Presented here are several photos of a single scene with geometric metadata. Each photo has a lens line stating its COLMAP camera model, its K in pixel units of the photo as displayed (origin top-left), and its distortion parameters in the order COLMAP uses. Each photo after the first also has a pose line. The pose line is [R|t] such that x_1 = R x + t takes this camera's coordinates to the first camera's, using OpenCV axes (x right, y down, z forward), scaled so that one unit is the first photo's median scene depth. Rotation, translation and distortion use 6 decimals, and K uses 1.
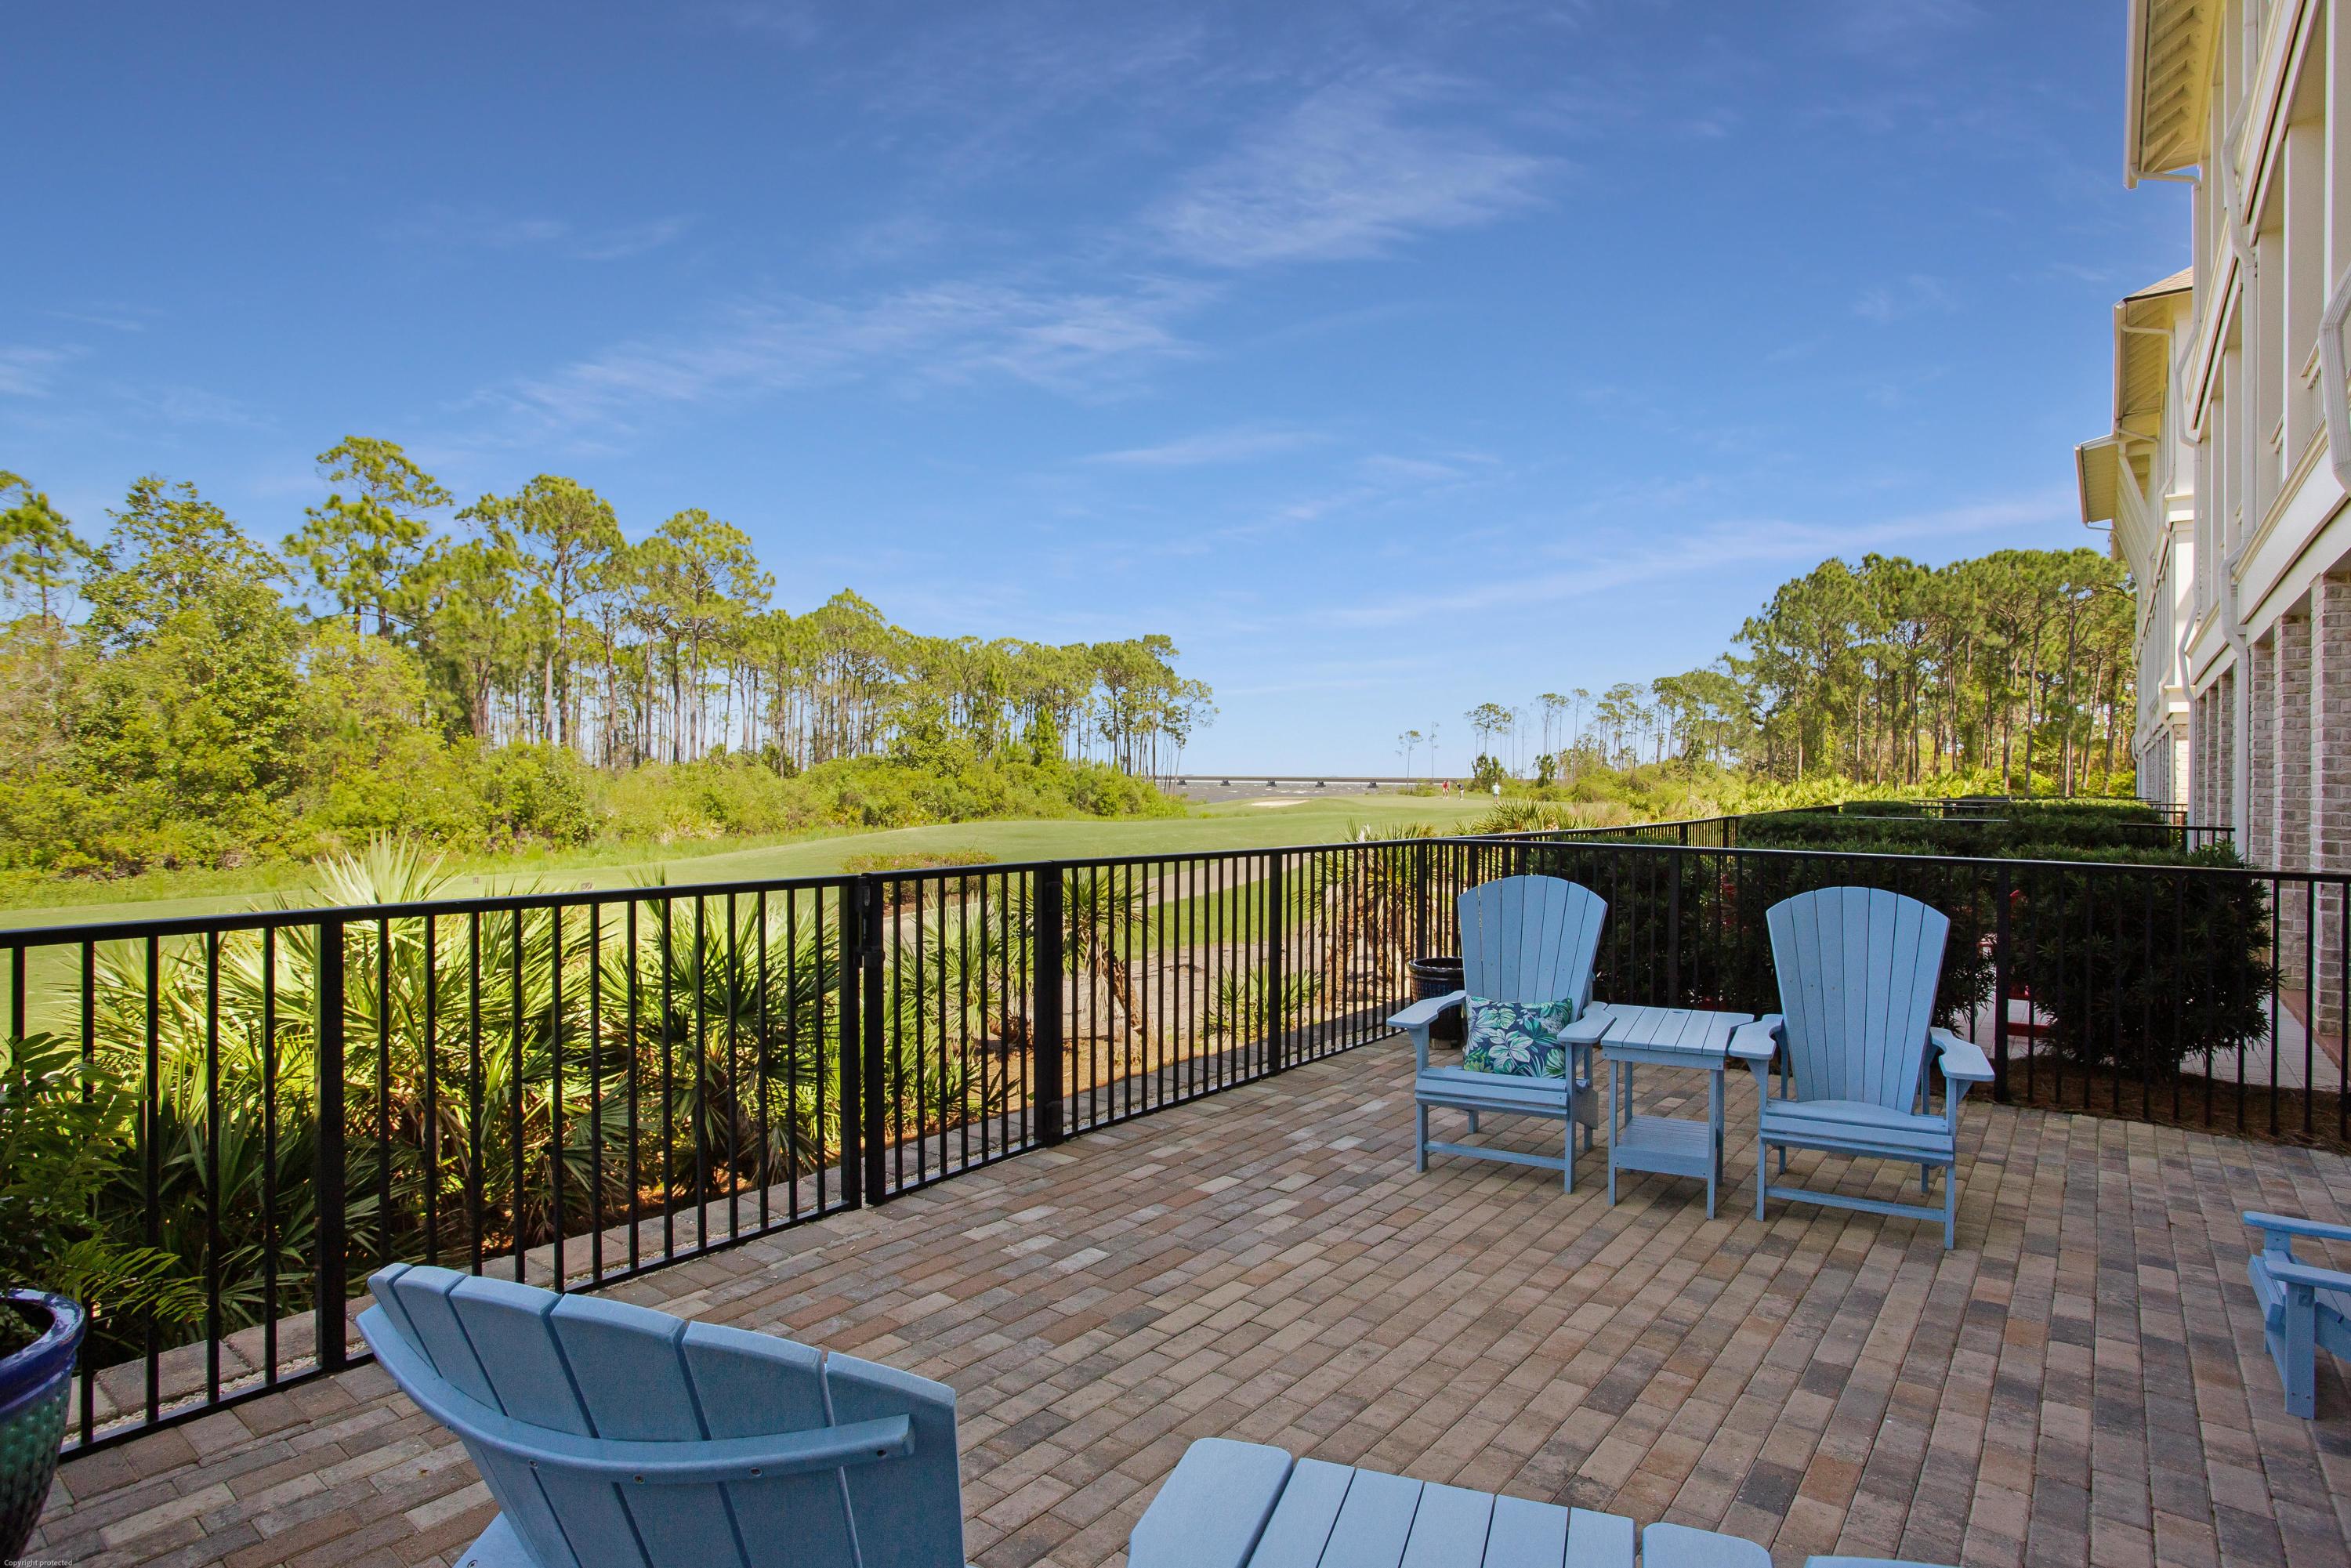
lens RADIAL K [[1220.9, 0, 1190.7], [0, 1220.9, 760.7], [0, 0, 1]] dist [-0.076048, 0.036230]
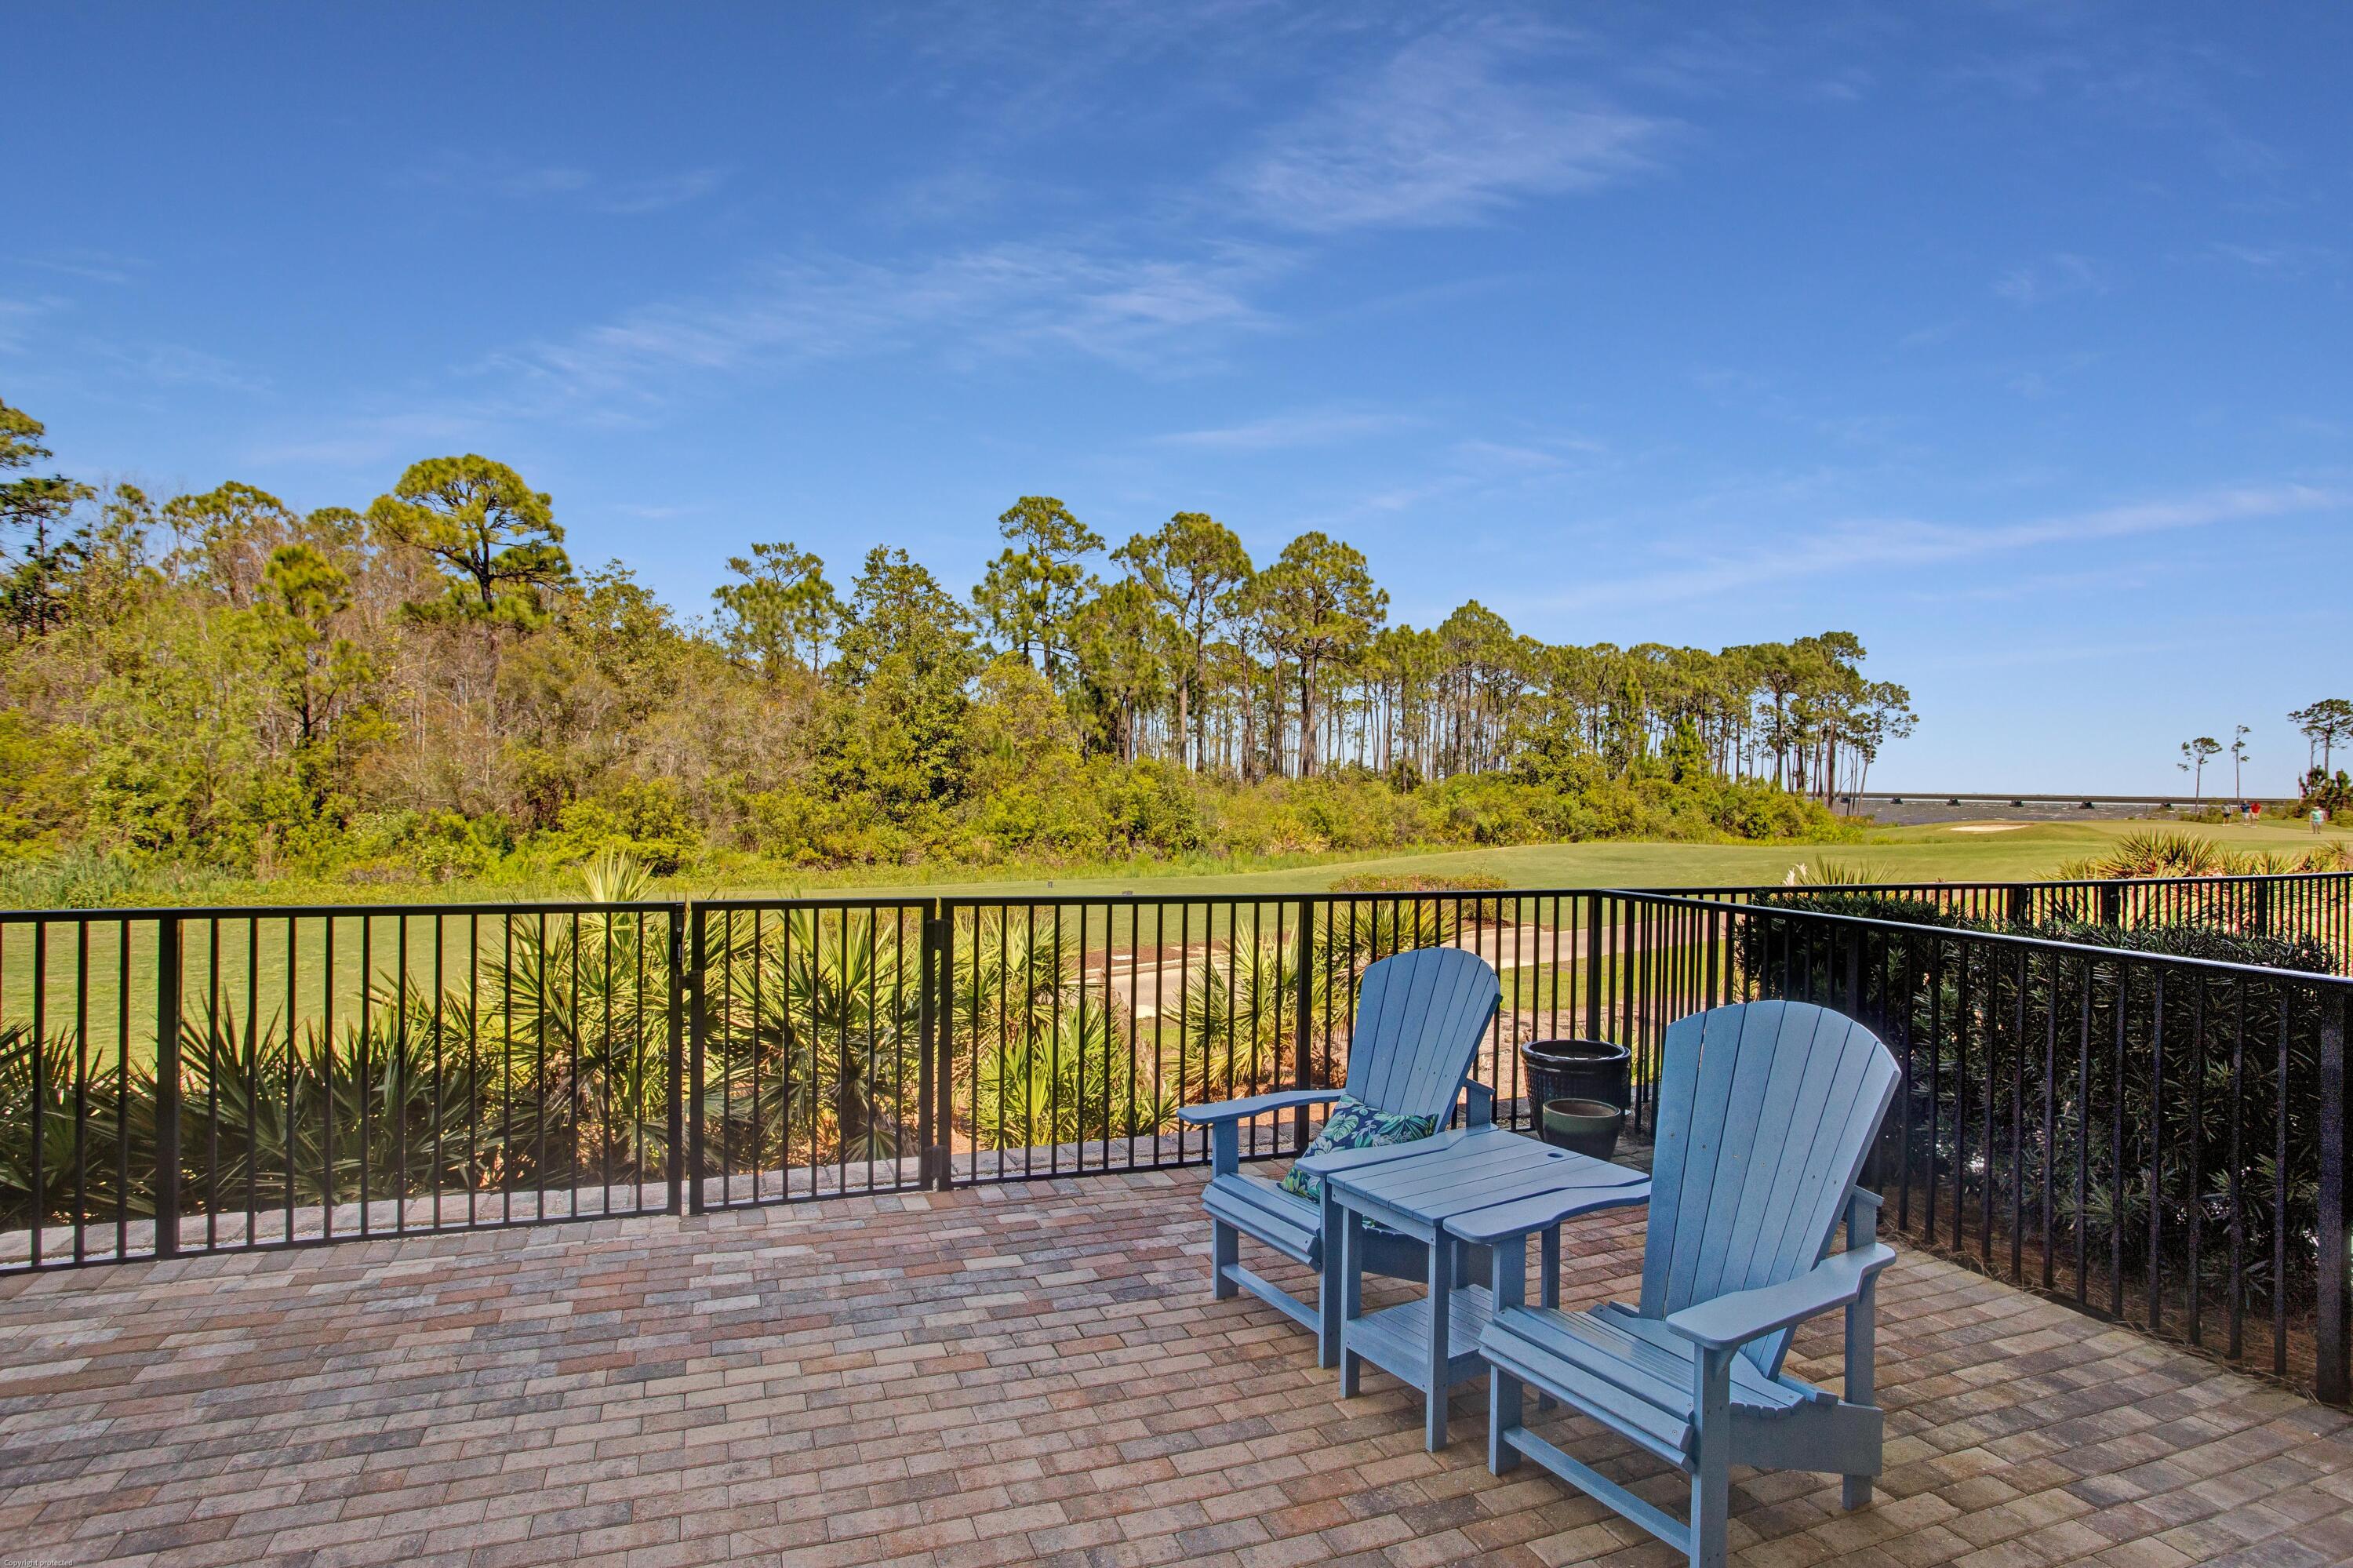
lens RADIAL K [[1256.0, 0, 1209.3], [0, 1256.0, 770.1], [0, 0, 1]] dist [-0.082851, 0.029089]
pose [[0.863721, -0.000151, -0.503971, 0.091718], [-0.001869, 0.999992, -0.003502, -0.002373], [0.503968, 0.003966, 0.863713, 0.040446]]
